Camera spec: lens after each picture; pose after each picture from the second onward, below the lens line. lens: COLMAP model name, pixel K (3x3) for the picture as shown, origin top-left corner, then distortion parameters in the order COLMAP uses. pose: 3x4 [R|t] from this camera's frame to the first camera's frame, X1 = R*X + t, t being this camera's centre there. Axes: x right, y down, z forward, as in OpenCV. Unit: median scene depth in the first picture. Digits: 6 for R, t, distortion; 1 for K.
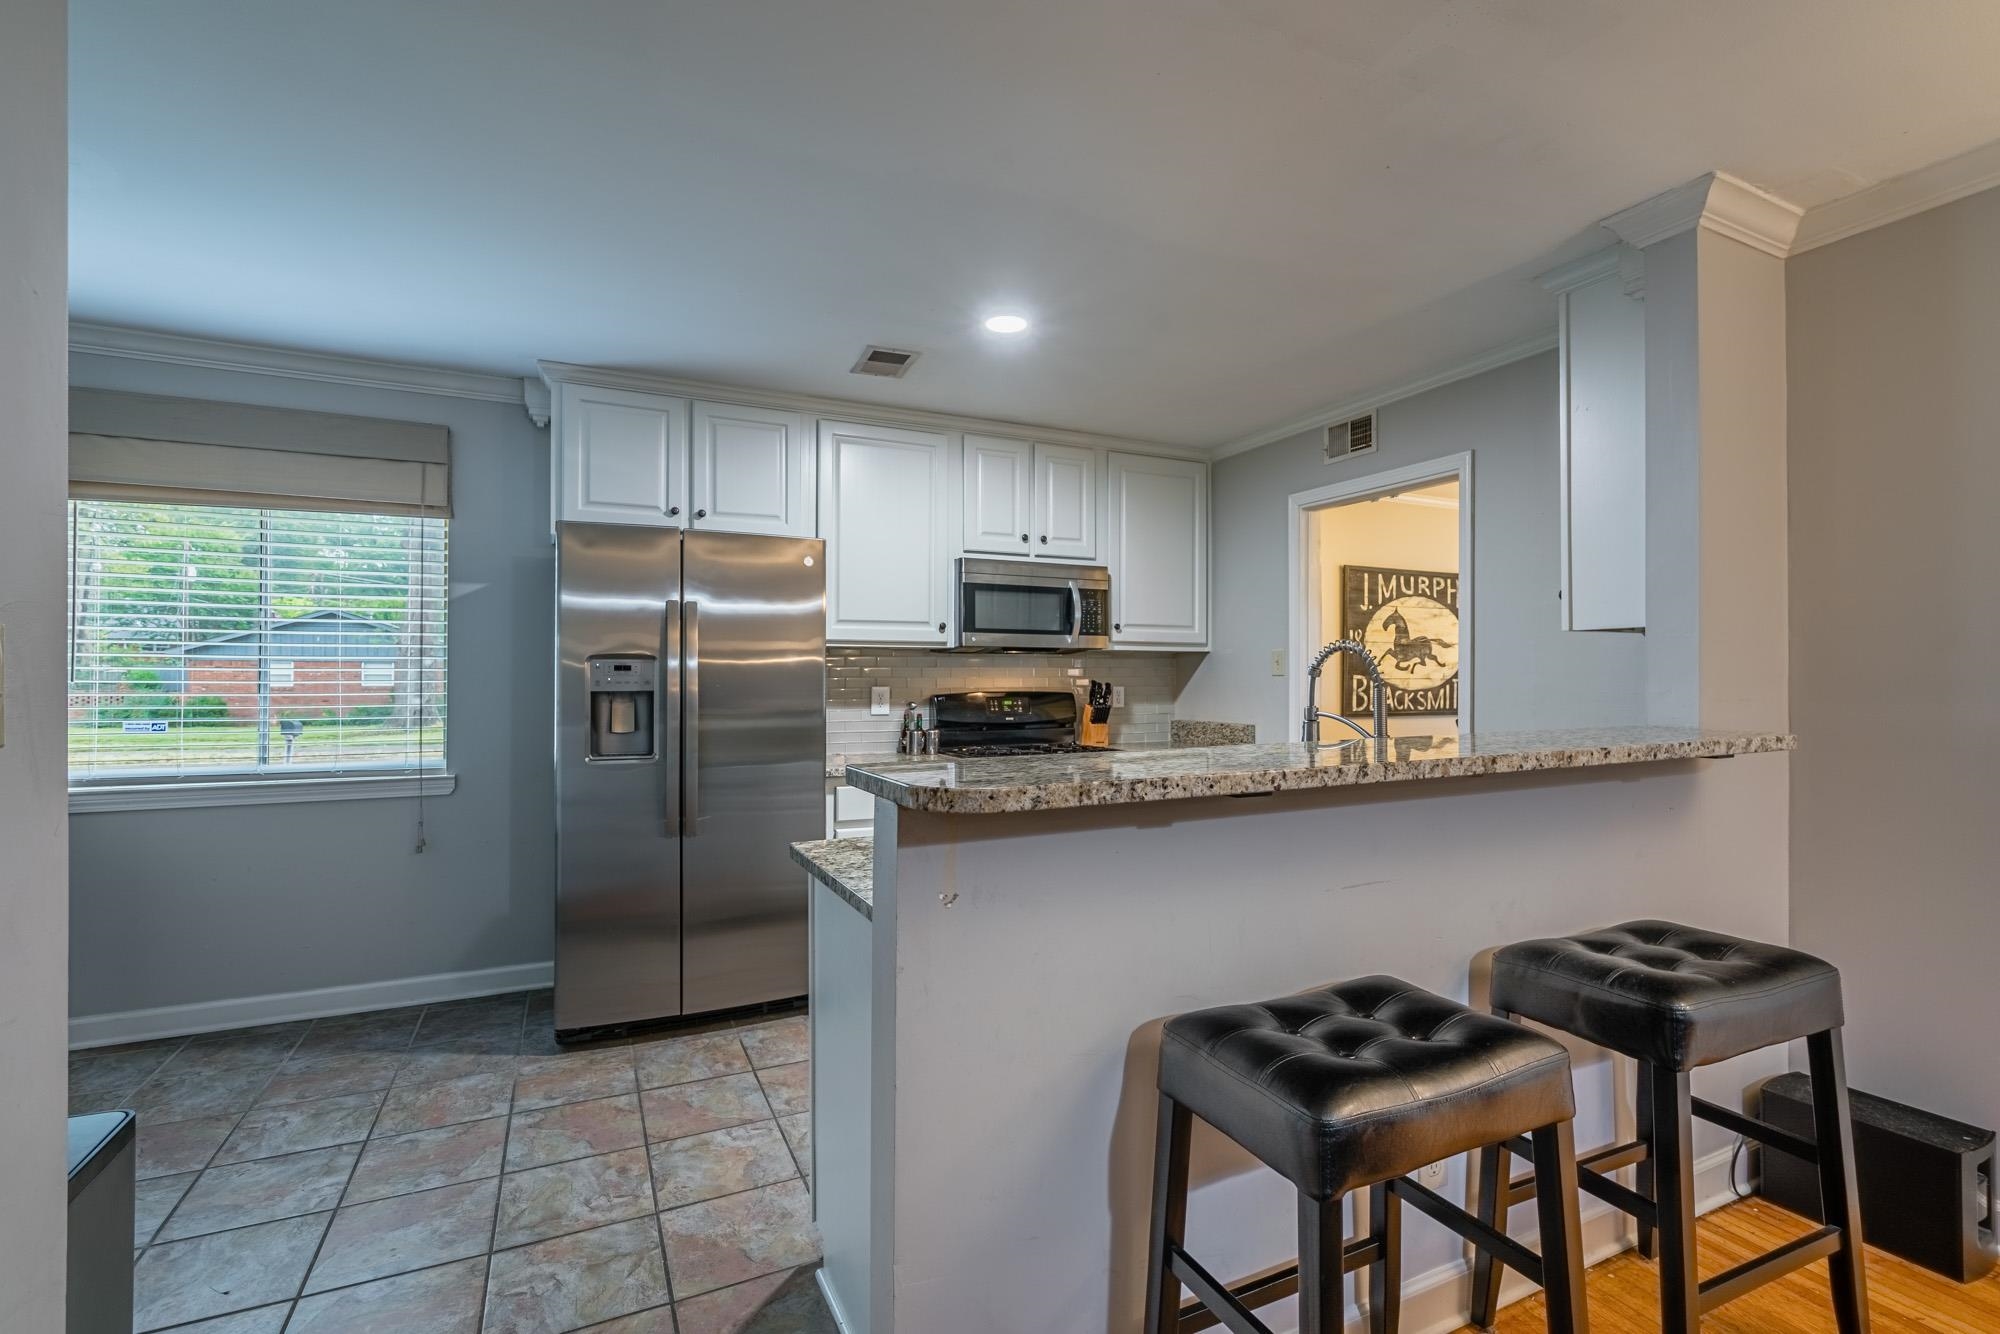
lens RADIAL K [[910.4, 0, 1027.4], [0, 910.4, 664.4], [0, 0, 1]] dist [0.001250, 0.000006]
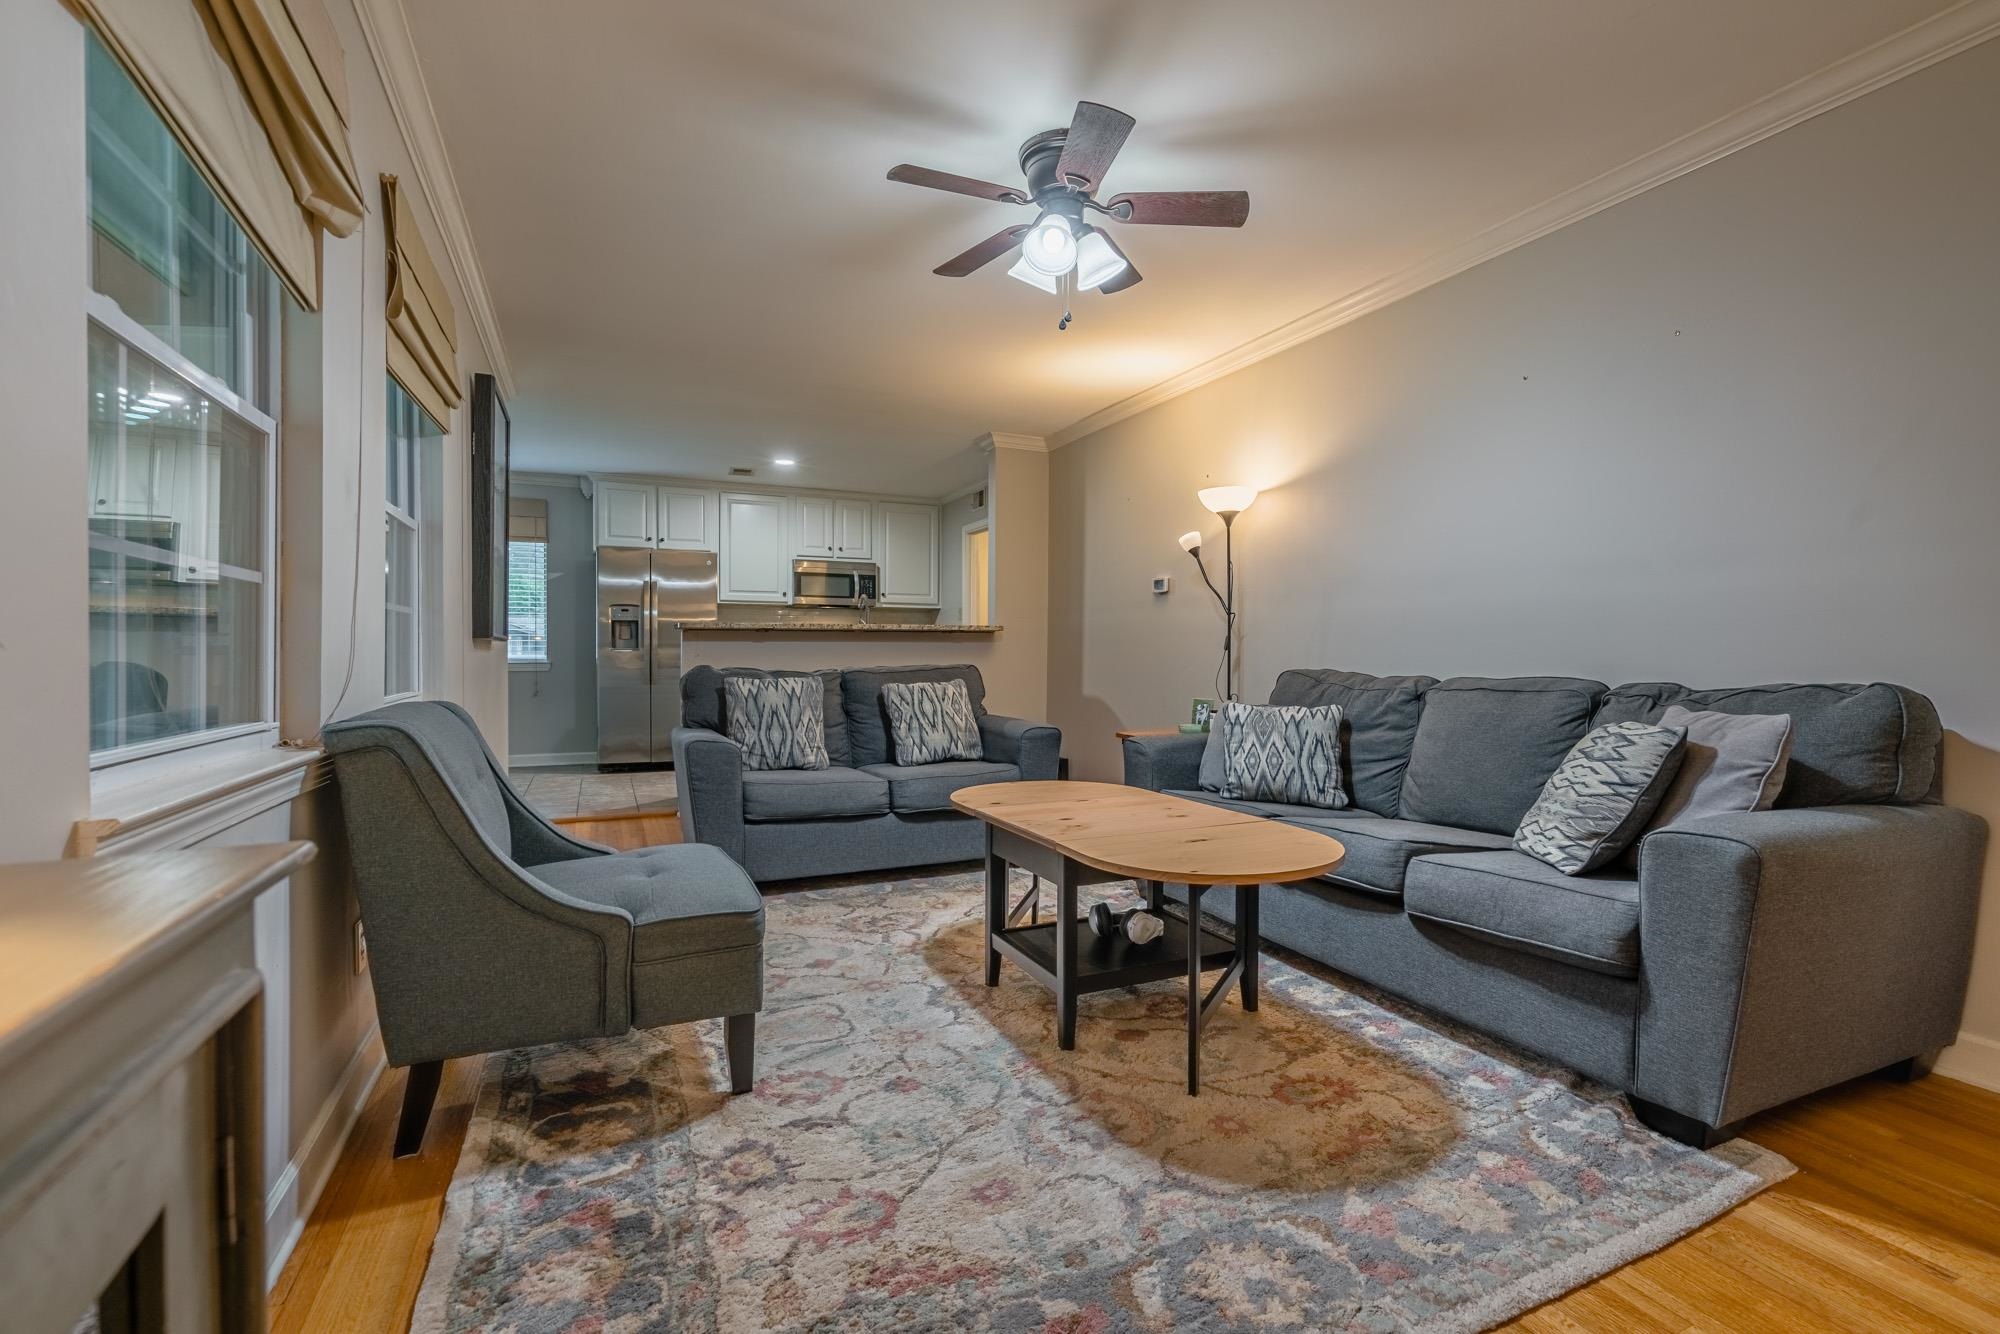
lens RADIAL K [[911.9, 0, 1006.5], [0, 911.9, 661.4], [0, 0, 1]] dist [-0.001333, 0.000023]
pose [[0.999141, 0.002042, -0.041381, 0.490558], [-0.001406, 0.999880, 0.015405, 0.077351], [0.041408, -0.015333, 0.999025, -1.009011]]
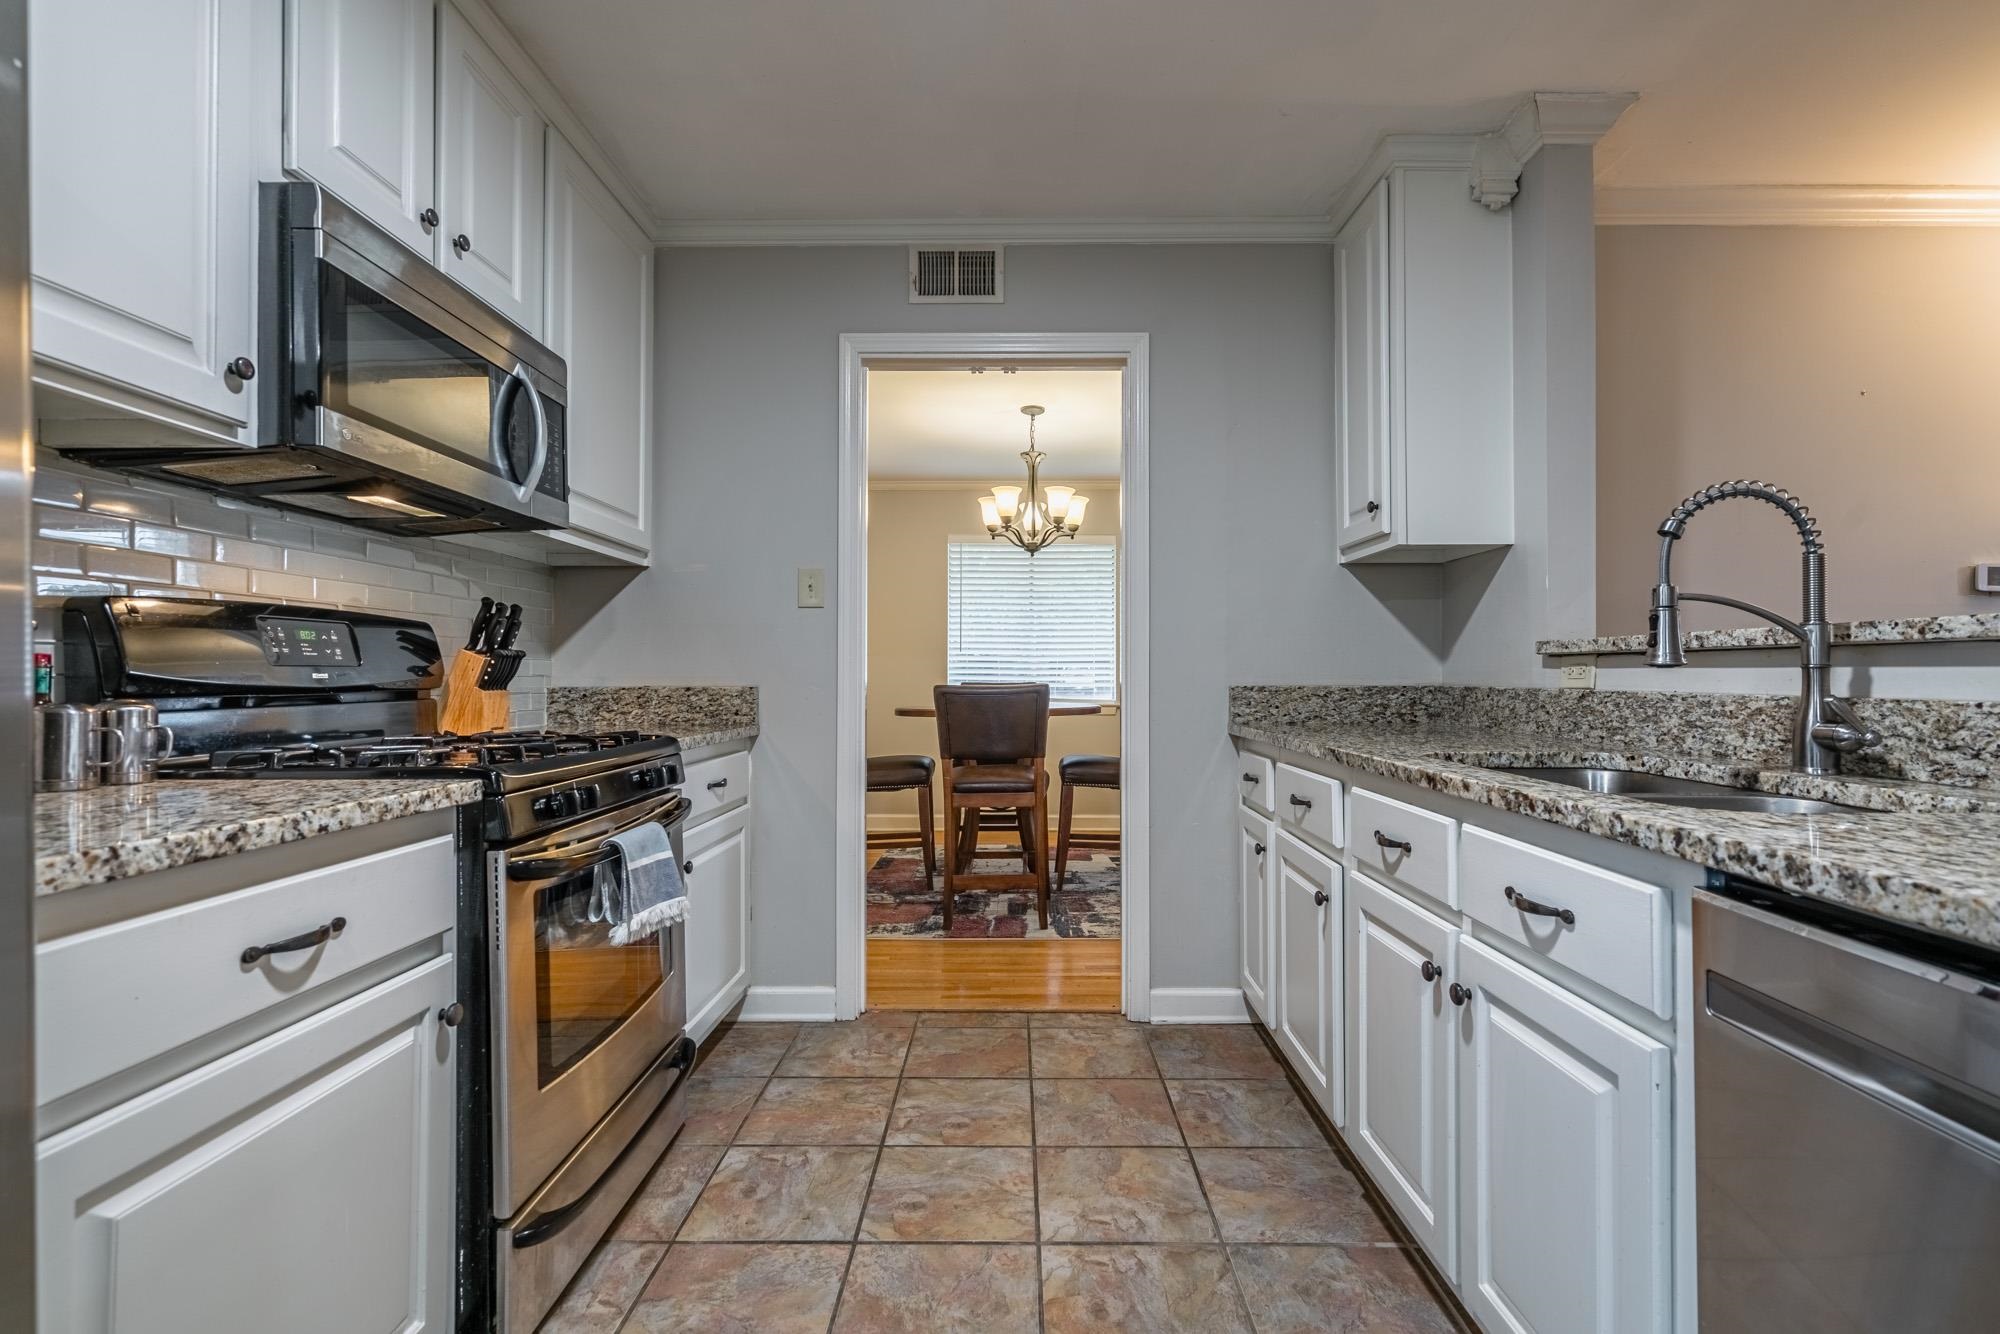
lens RADIAL K [[911.9, 0, 1006.5], [0, 911.9, 661.4], [0, 0, 1]] dist [-0.001333, 0.000023]
pose [[0.449628, 0.013776, 0.893110, -0.262246], [-0.008026, 0.999903, -0.011383, 0.062614], [-0.893180, -0.002050, 0.449695, 0.641104]]
